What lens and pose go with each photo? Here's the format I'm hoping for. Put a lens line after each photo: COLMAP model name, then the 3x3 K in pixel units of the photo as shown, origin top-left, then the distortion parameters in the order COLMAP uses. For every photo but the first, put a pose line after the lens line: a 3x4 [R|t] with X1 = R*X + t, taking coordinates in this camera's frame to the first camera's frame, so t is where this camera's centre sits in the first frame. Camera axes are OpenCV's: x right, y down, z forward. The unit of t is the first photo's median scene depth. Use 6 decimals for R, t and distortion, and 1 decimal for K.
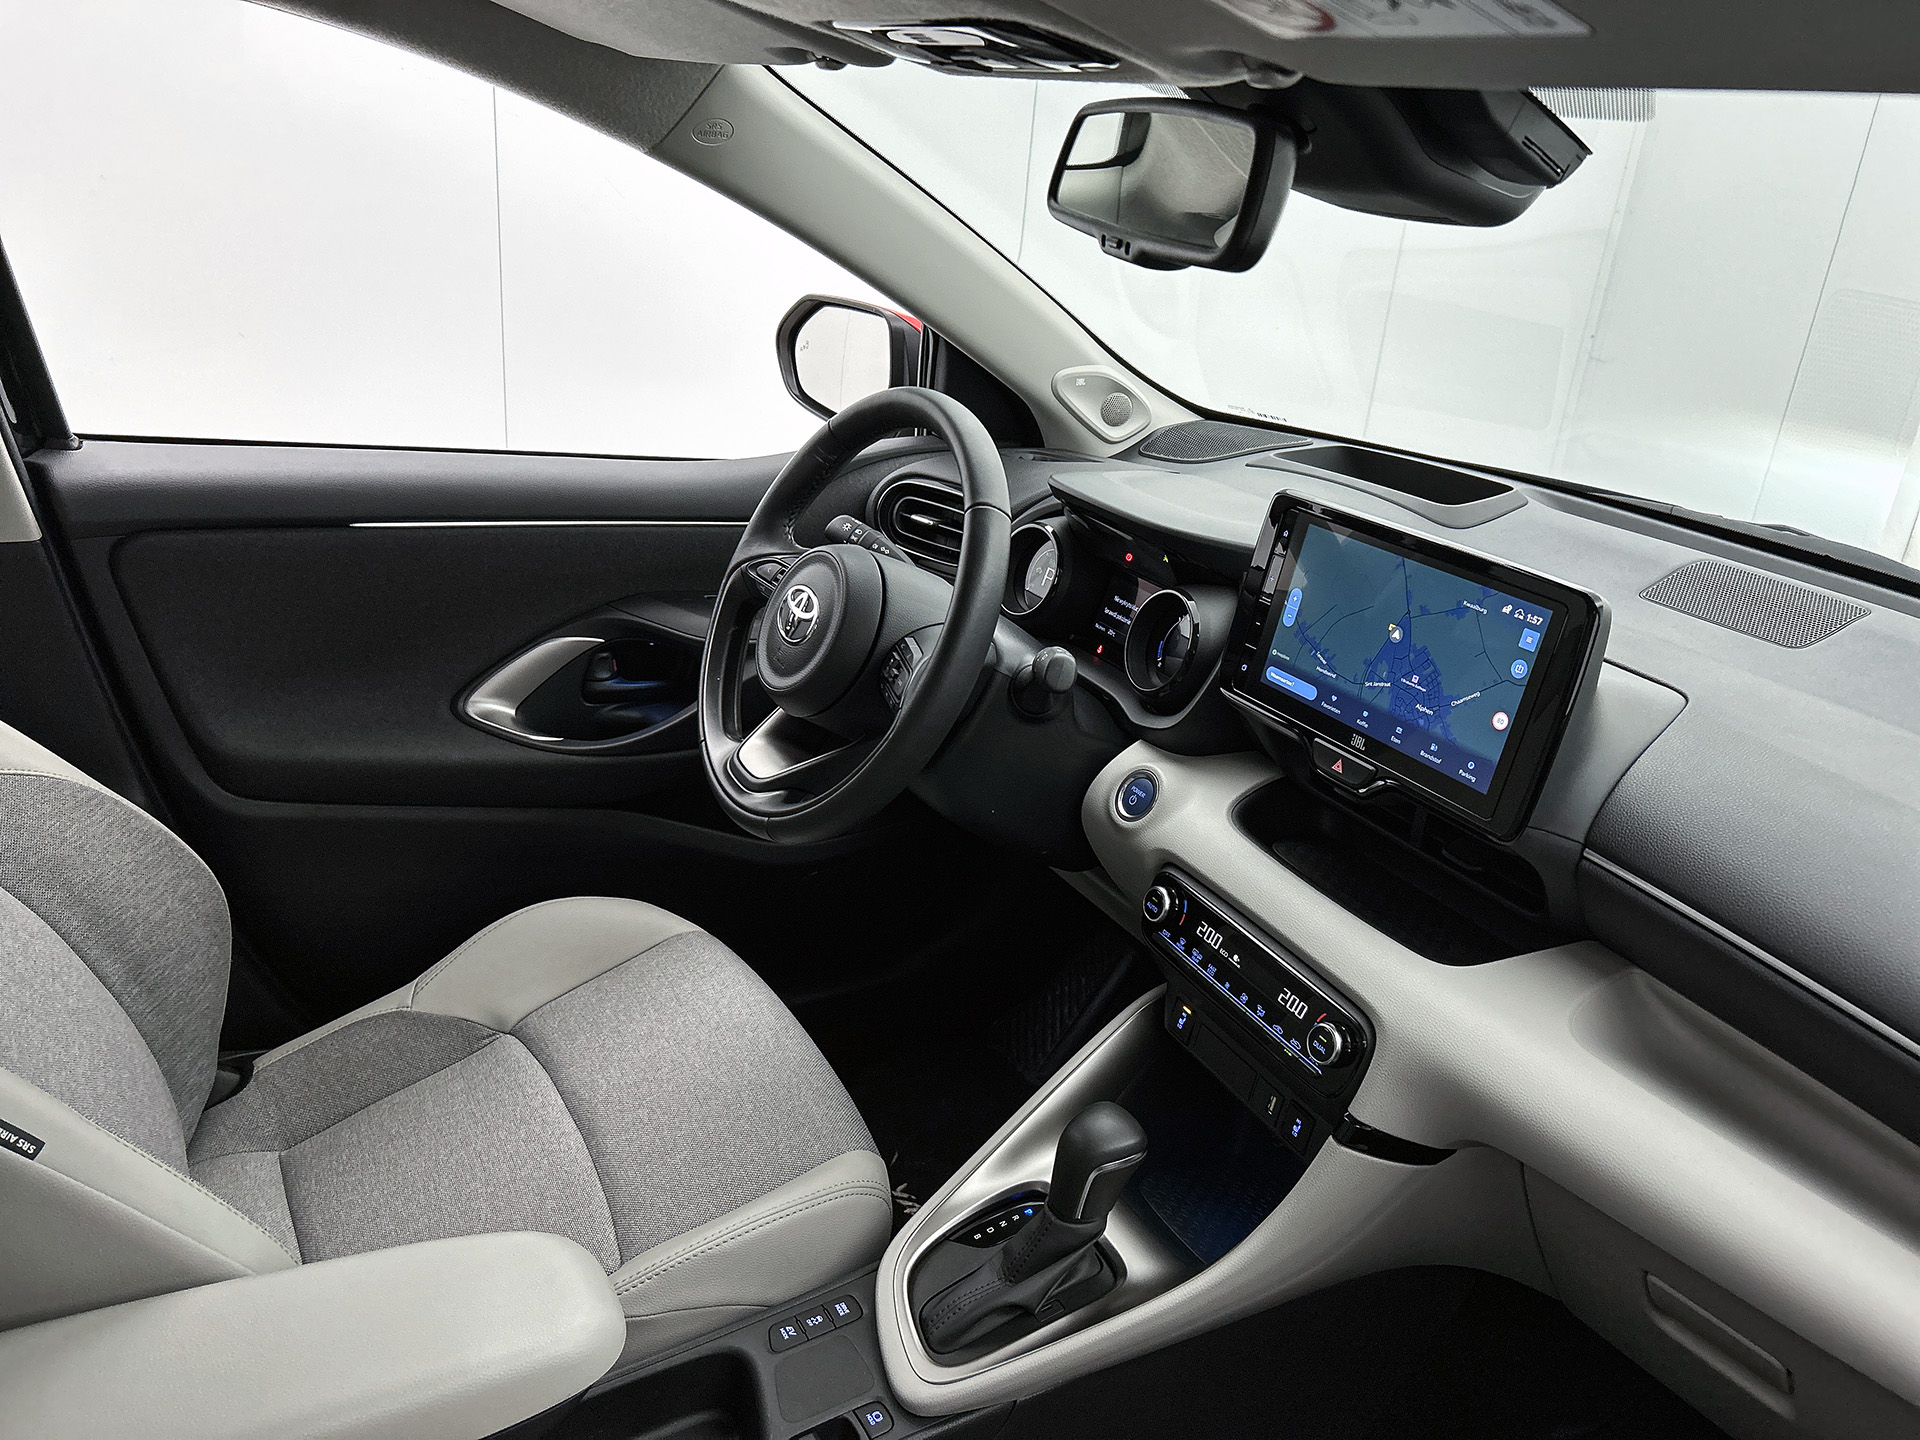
lens RADIAL K [[1453.2, 0, 944.9], [0, 1453.2, 719.3], [0, 0, 1]] dist [0.048820, -0.058483]
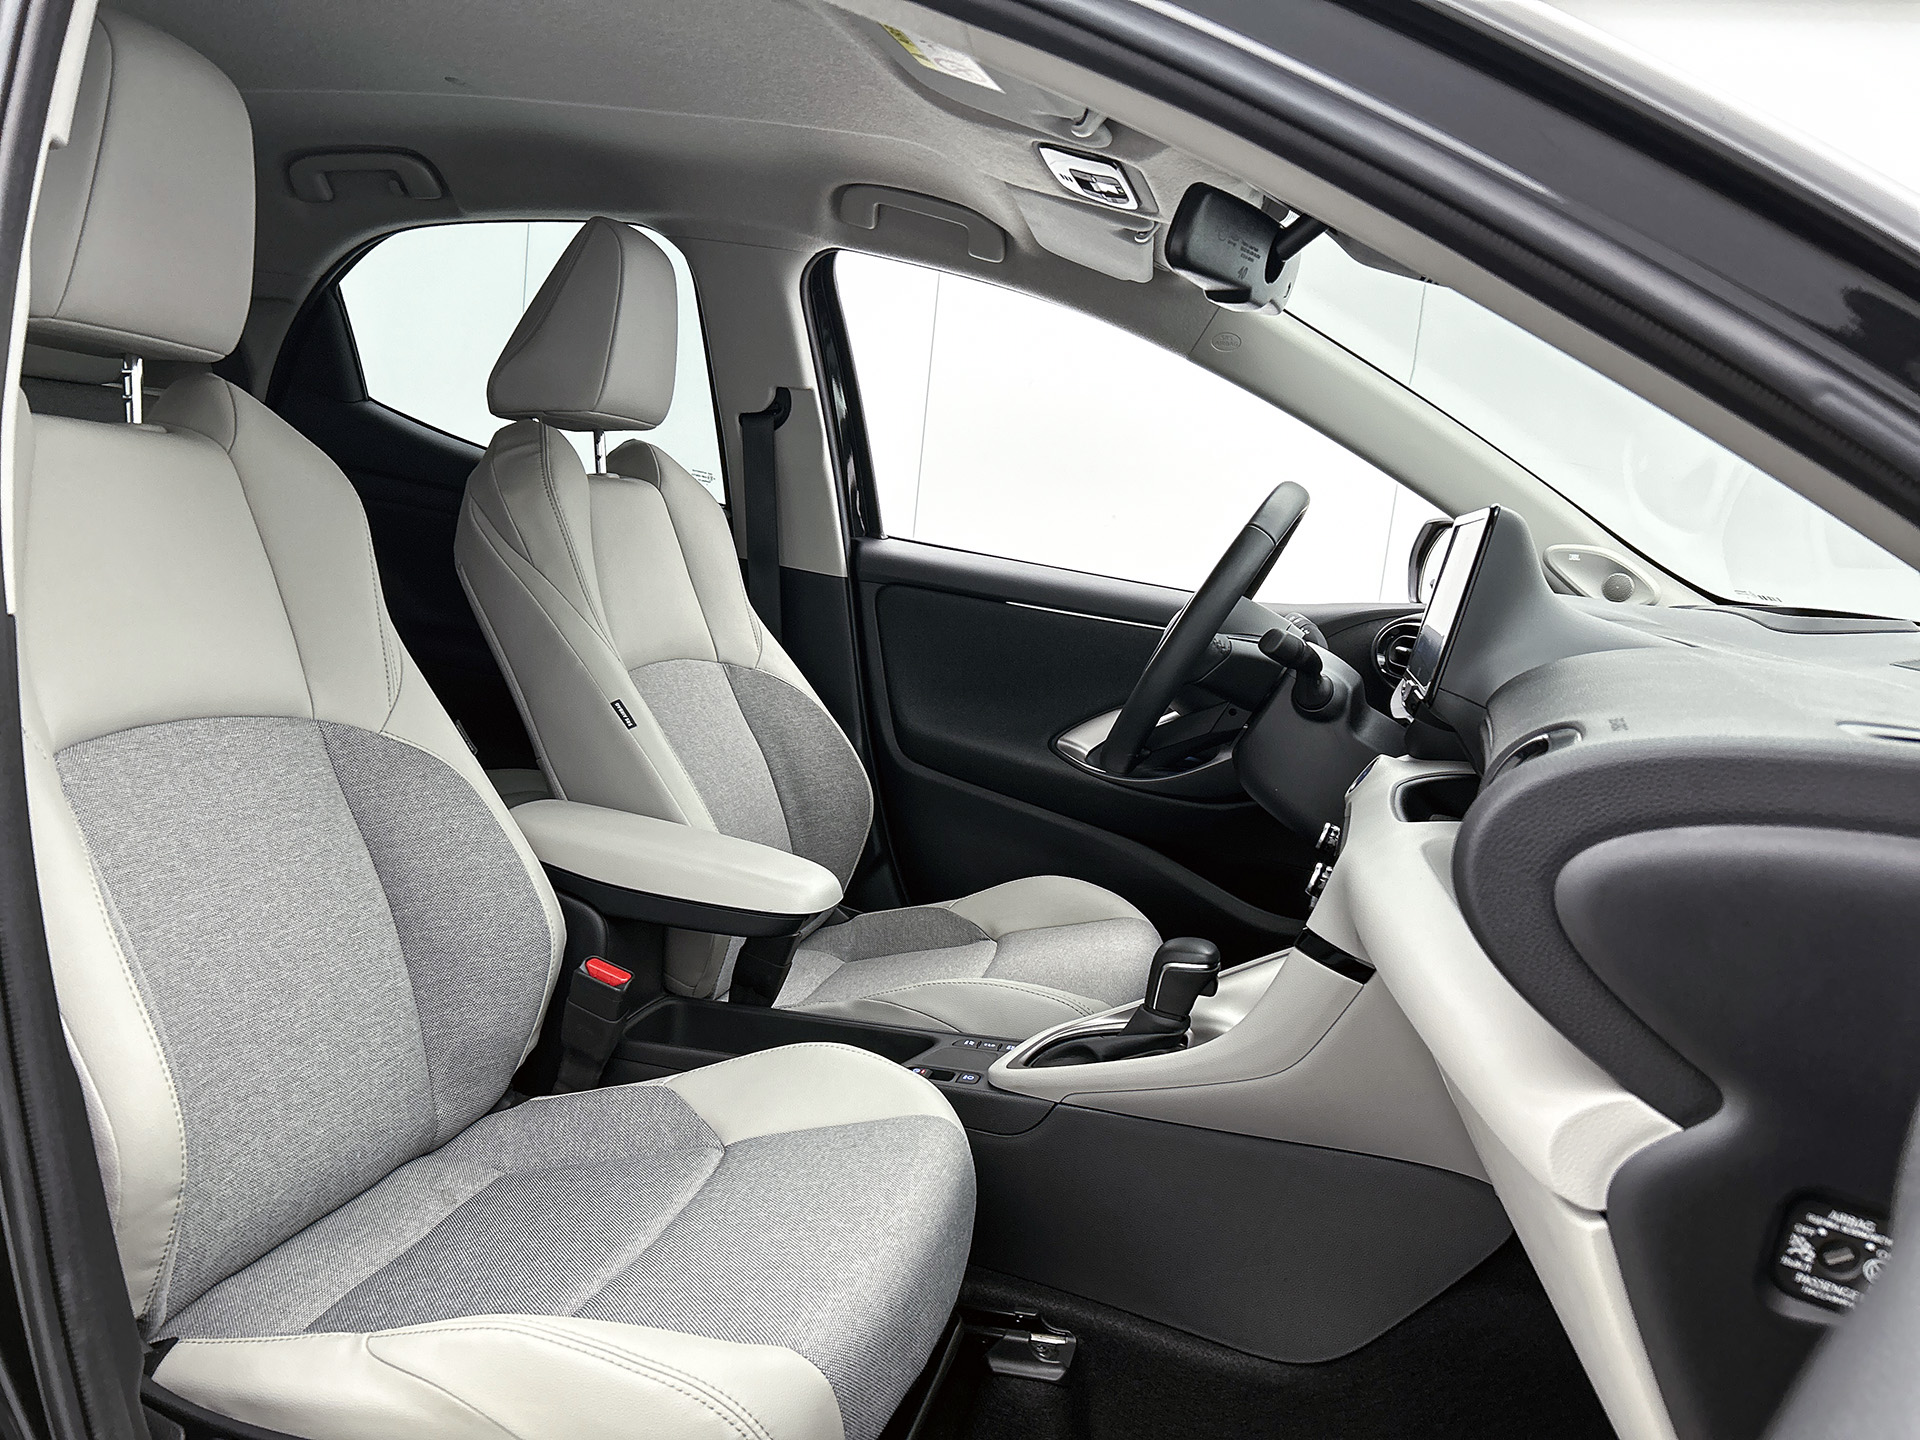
lens RADIAL K [[1453.2, 0, 942.4], [0, 1453.2, 731.9], [0, 0, 1]] dist [0.048820, -0.058483]
pose [[0.714263, 0.092086, -0.693792, 0.871293], [-0.304269, 0.933581, -0.189334, 0.426806], [0.630276, 0.346334, 0.694841, -0.124710]]
